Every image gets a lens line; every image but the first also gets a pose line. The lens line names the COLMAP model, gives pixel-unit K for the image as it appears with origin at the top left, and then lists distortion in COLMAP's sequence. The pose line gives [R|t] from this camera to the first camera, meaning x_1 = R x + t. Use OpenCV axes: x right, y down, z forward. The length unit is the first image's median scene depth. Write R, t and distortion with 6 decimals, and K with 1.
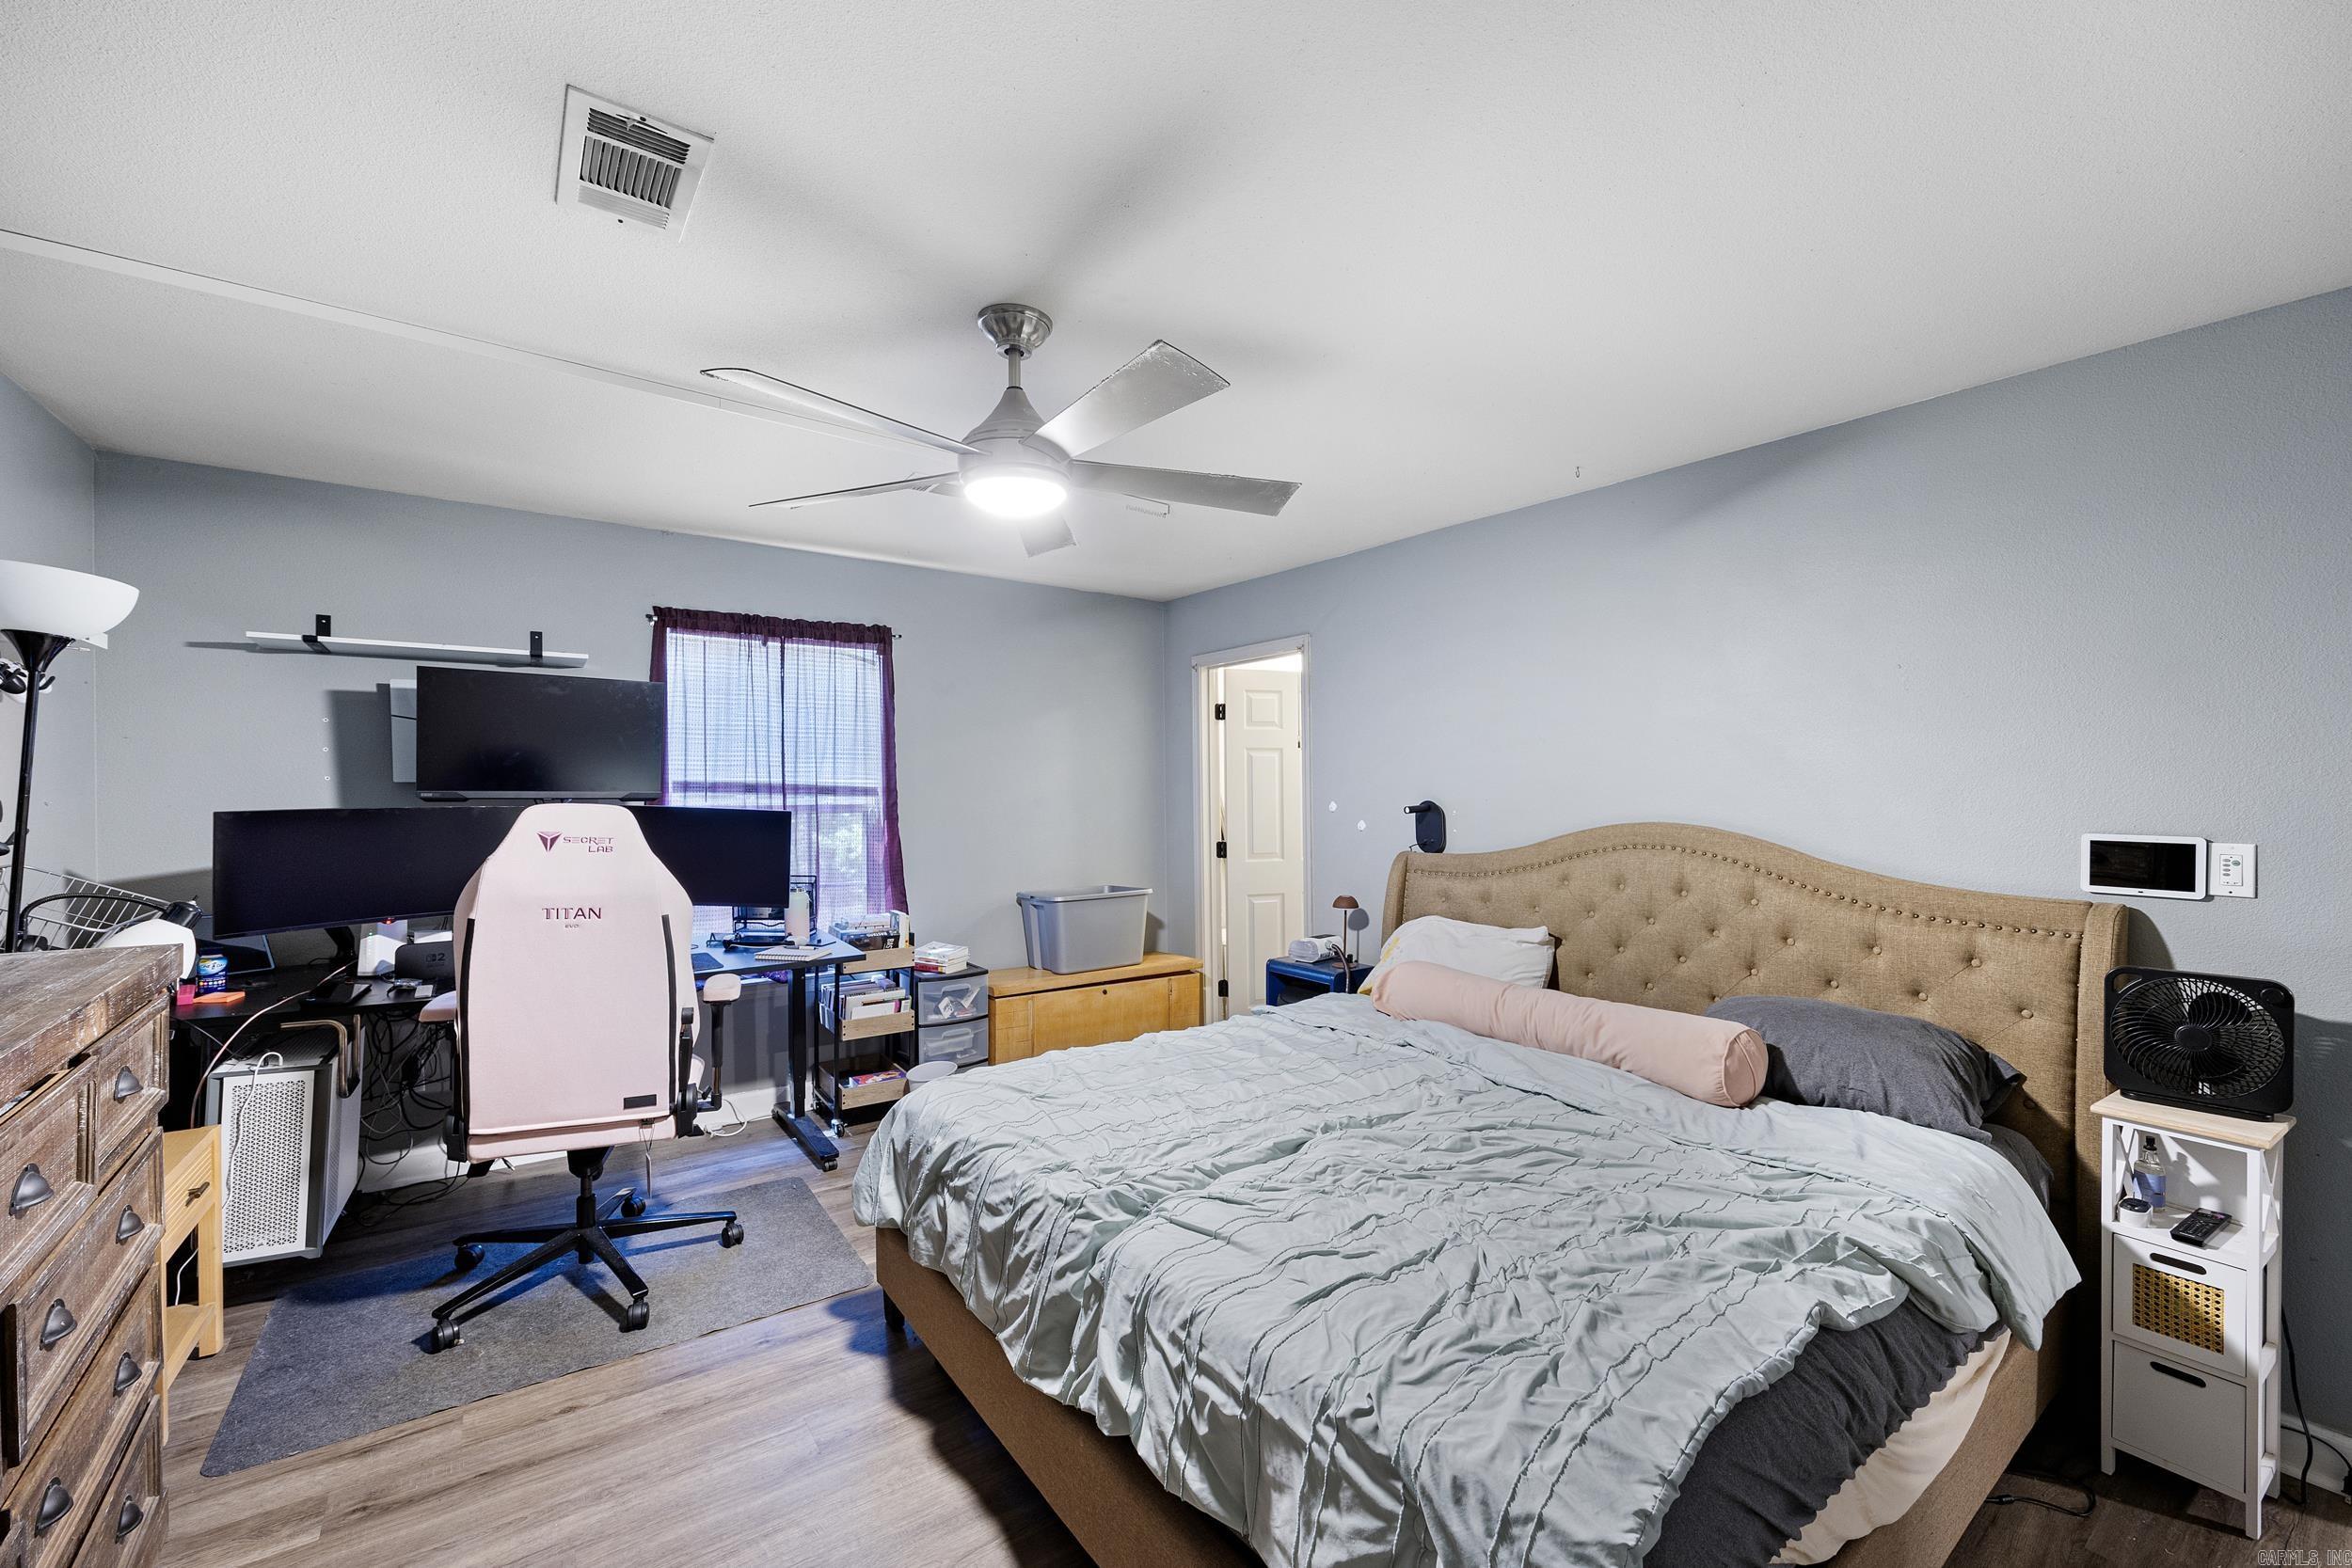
lens RADIAL K [[955.7, 0, 1177.9], [0, 955.7, 788.3], [0, 0, 1]] dist [0.002012, -0.000017]
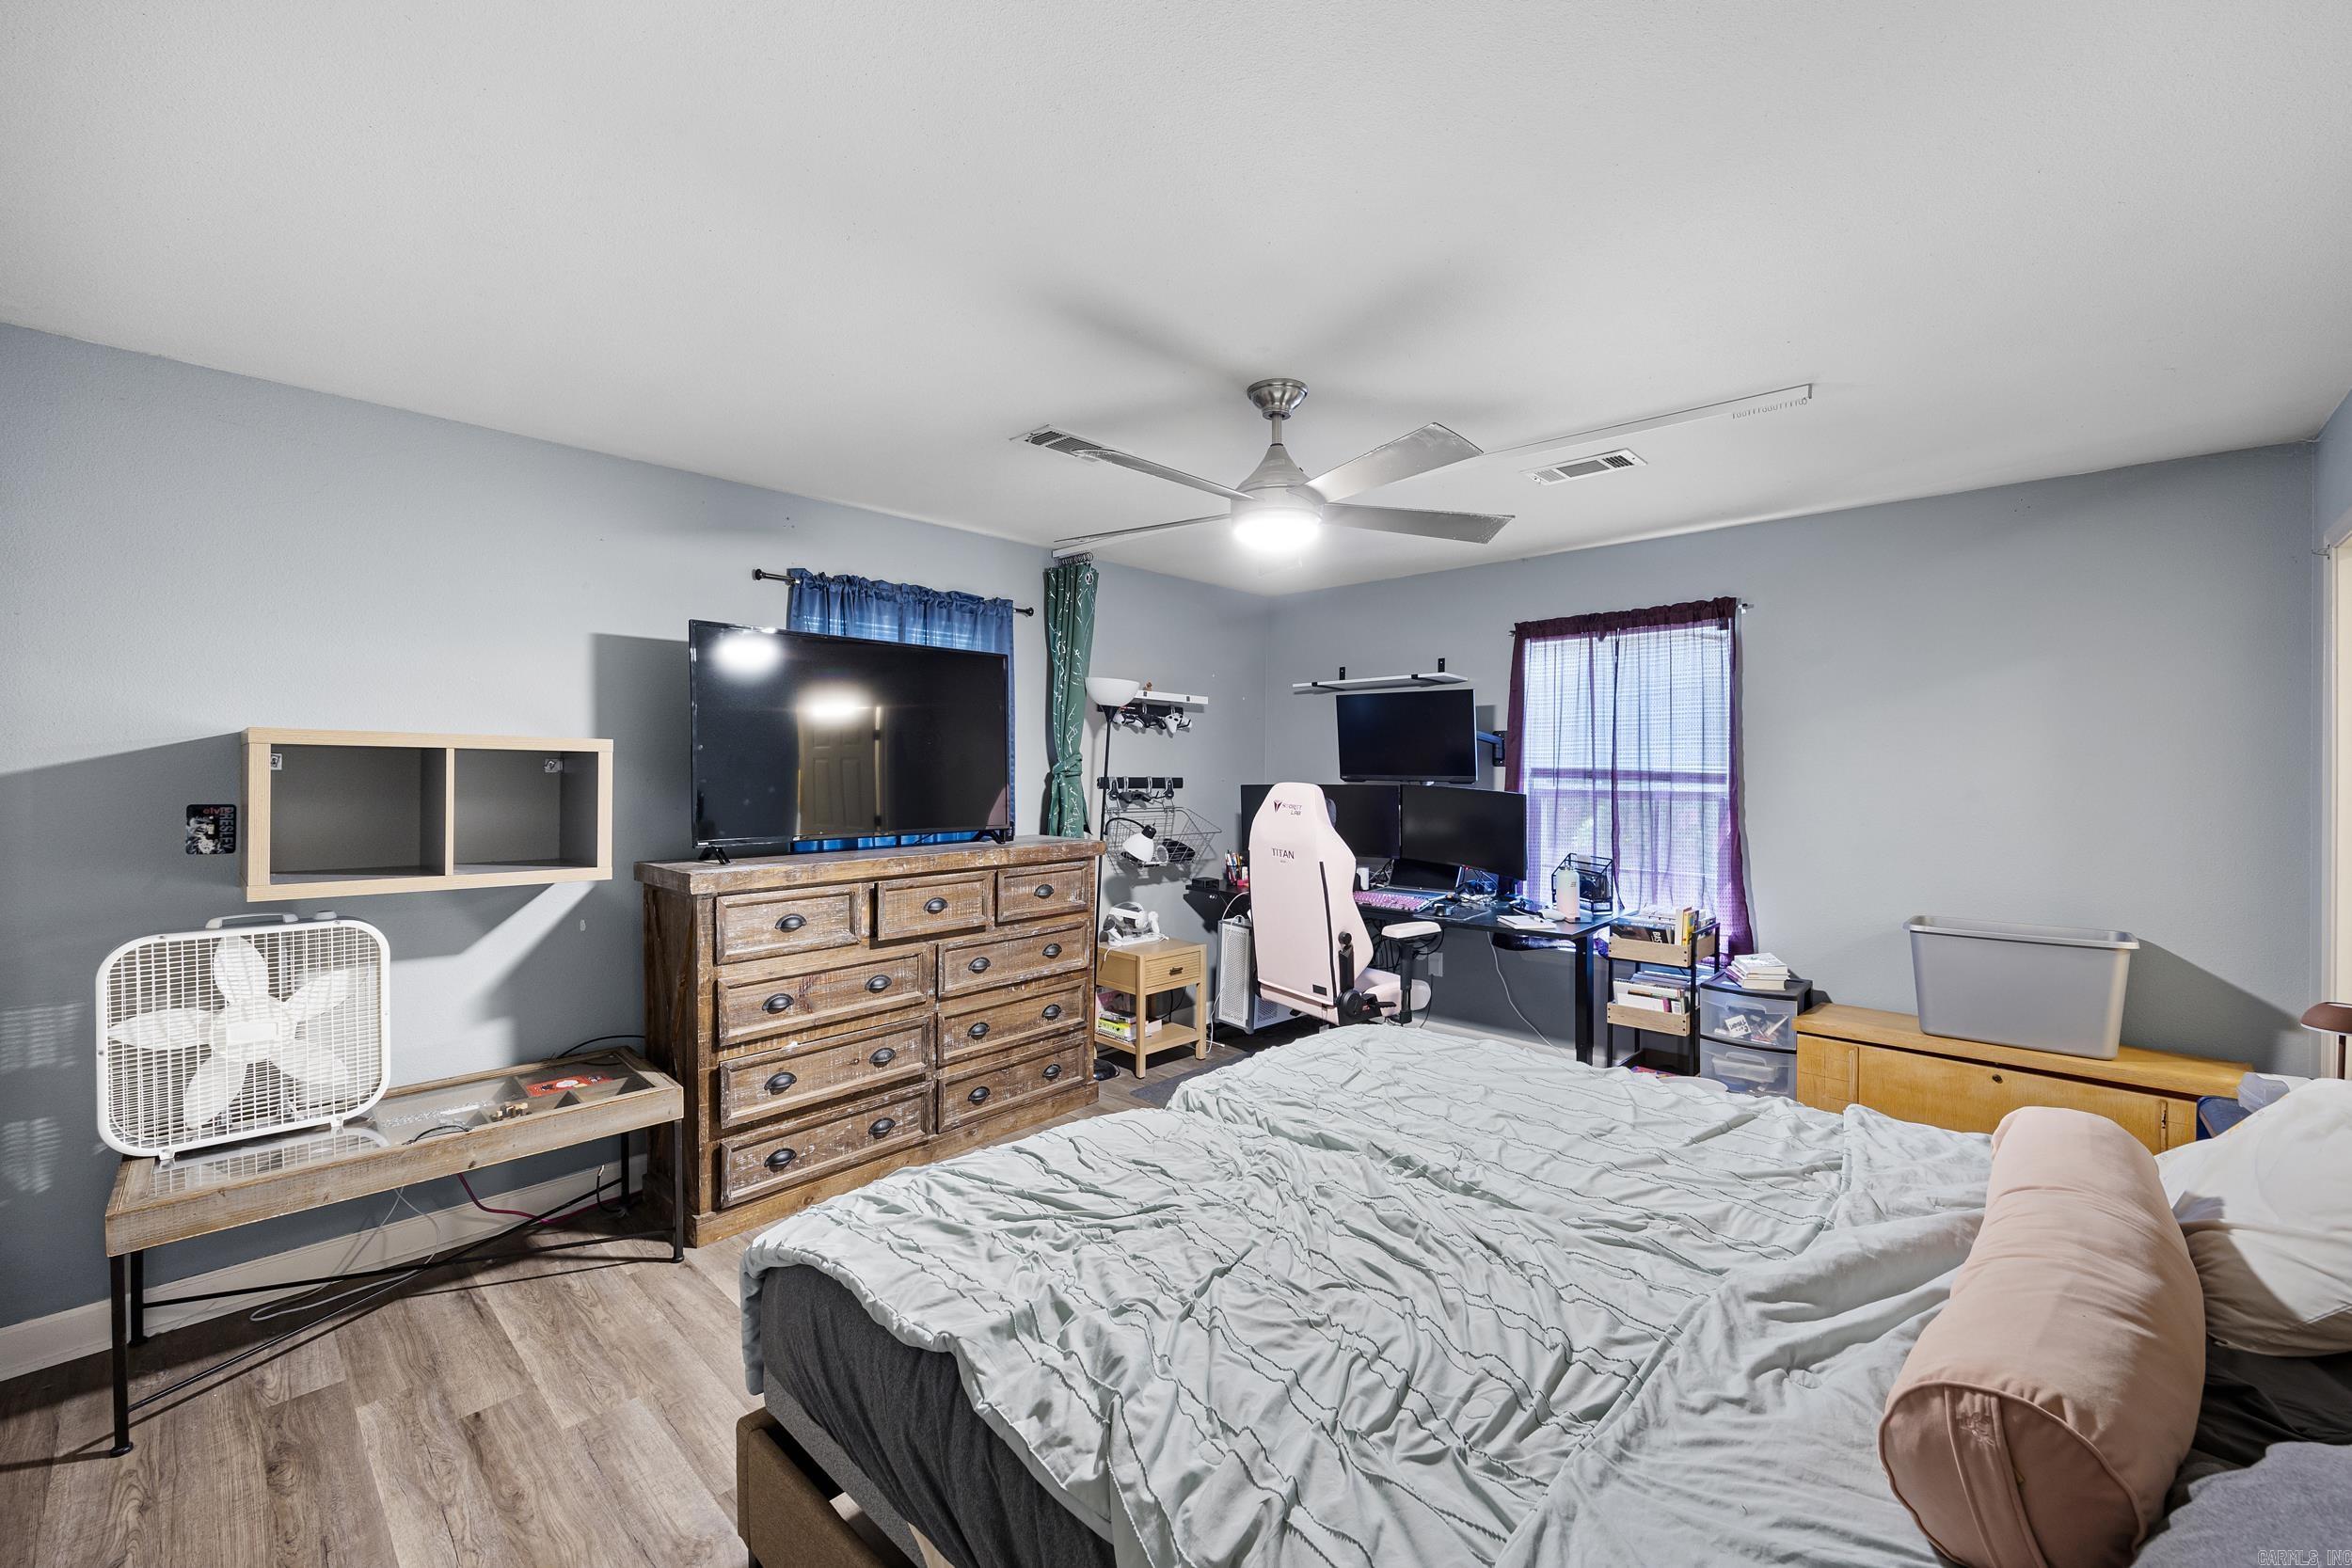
lens RADIAL K [[955.7, 0, 1184.3], [0, 955.7, 779.9], [0, 0, 1]] dist [0.002012, -0.000017]
pose [[0.181527, 0.007219, -0.983360, 0.527861], [-0.004209, 0.999970, 0.006564, 0.001118], [0.983377, 0.002947, 0.181551, 0.346410]]
